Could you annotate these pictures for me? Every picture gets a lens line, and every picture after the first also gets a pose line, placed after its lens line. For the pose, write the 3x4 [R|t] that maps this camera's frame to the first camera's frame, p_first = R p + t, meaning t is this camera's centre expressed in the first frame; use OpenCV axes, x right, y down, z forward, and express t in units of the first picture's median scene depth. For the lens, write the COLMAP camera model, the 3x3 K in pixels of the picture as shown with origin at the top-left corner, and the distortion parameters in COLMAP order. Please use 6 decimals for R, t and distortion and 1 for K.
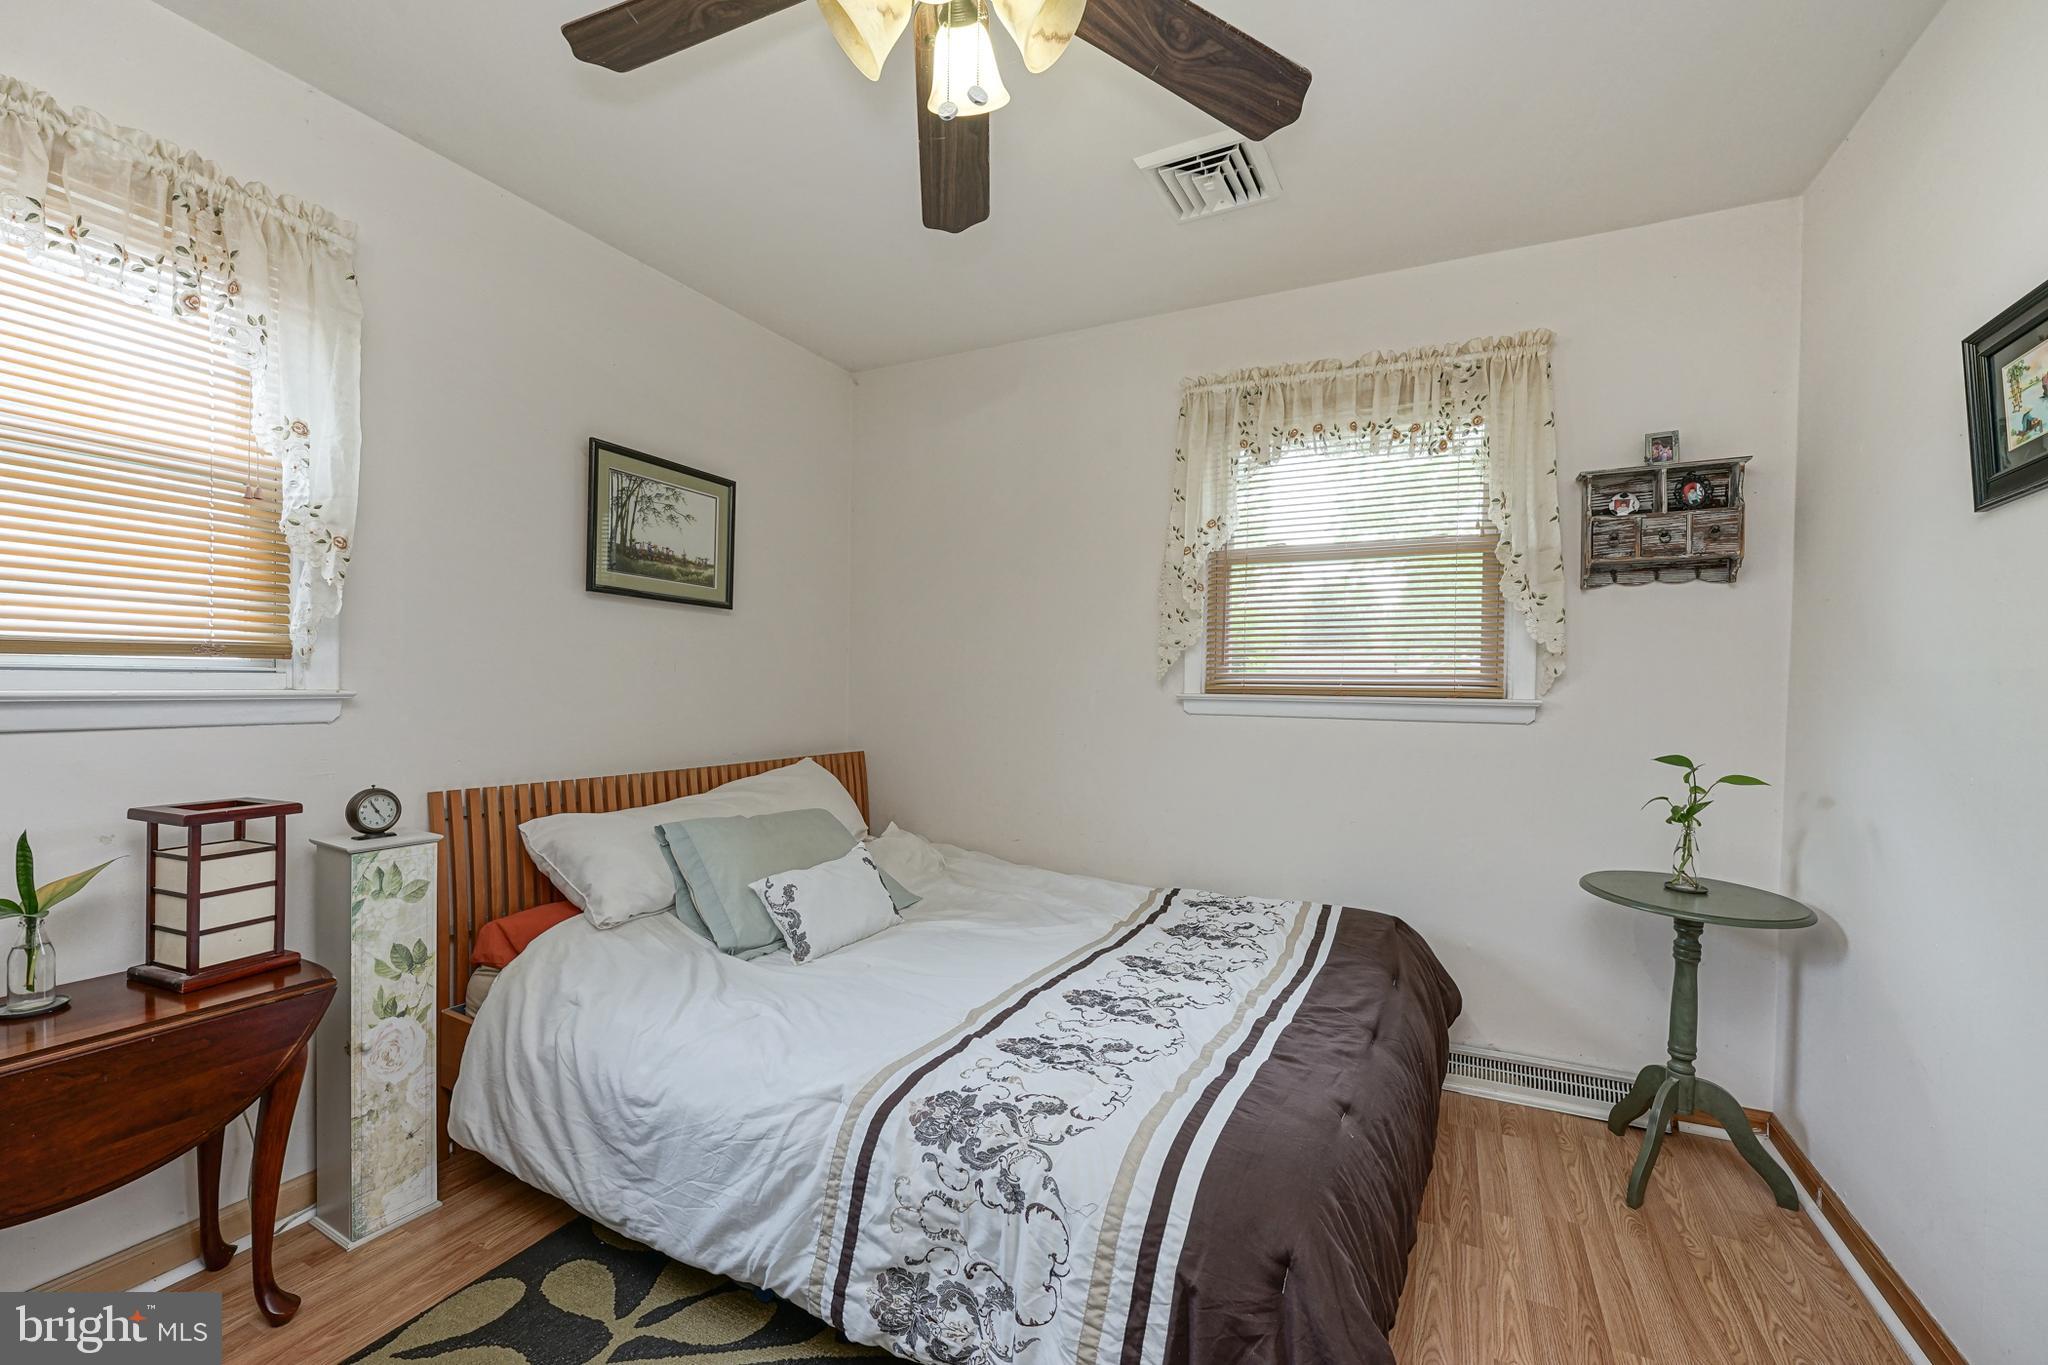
lens RADIAL K [[879.7, 0, 1000.5], [0, 879.7, 727.1], [0, 0, 1]] dist [0.001053, 0.000833]
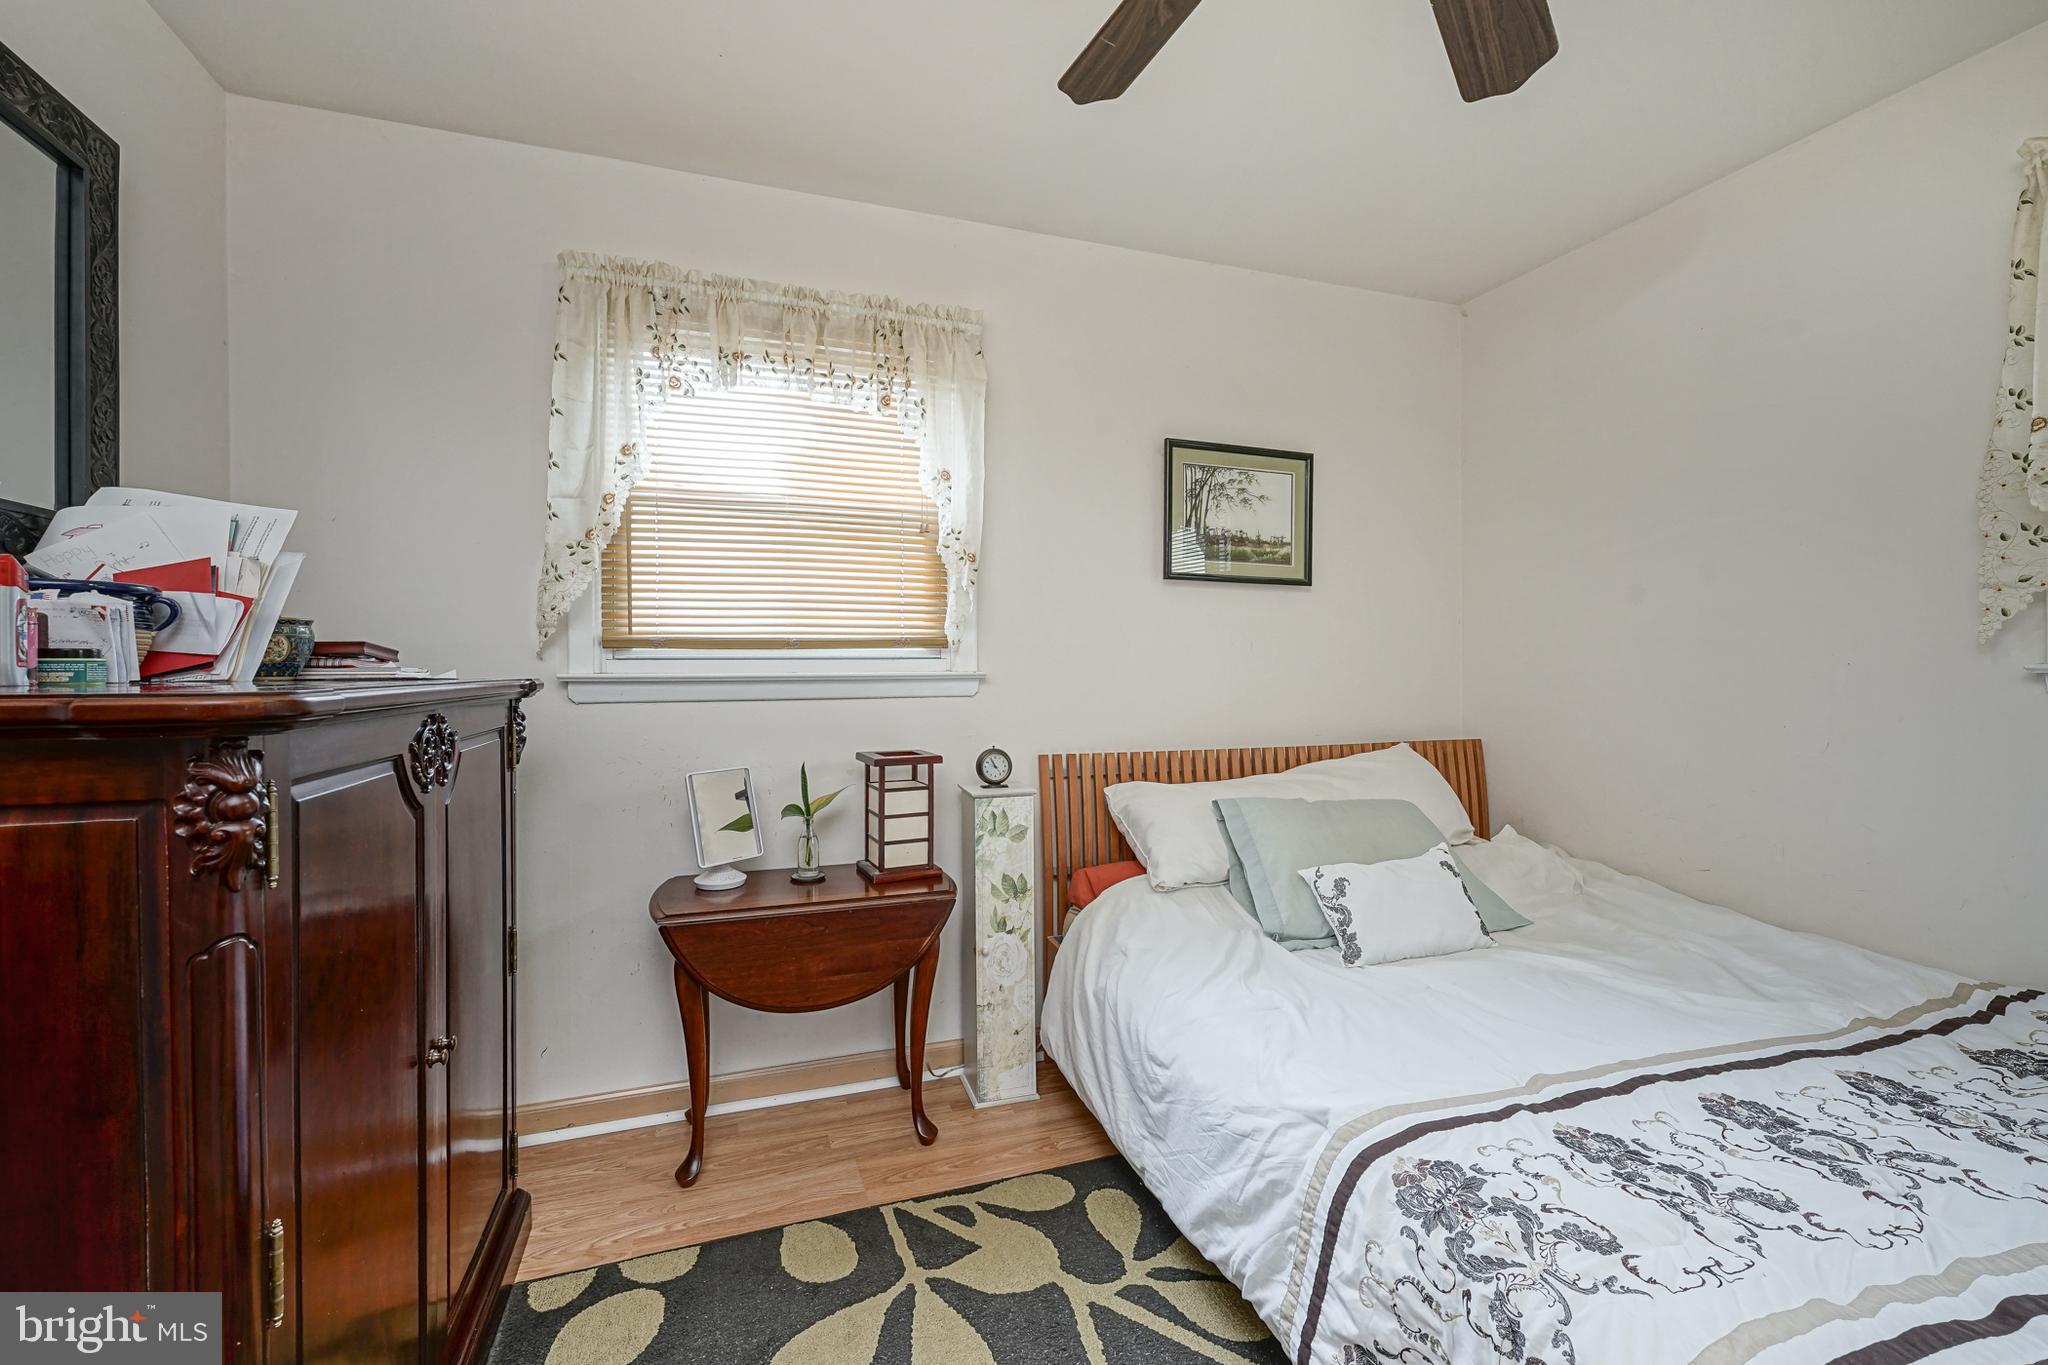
lens RADIAL K [[849.9, 0, 929.1], [0, 849.9, 688.7], [0, 0, 1]] dist [-0.000126, 0.000615]
pose [[0.709925, 0.005083, -0.704259, 0.111793], [-0.021679, 0.999658, -0.014639, 0.004917], [0.703944, 0.025660, 0.709792, 0.084124]]
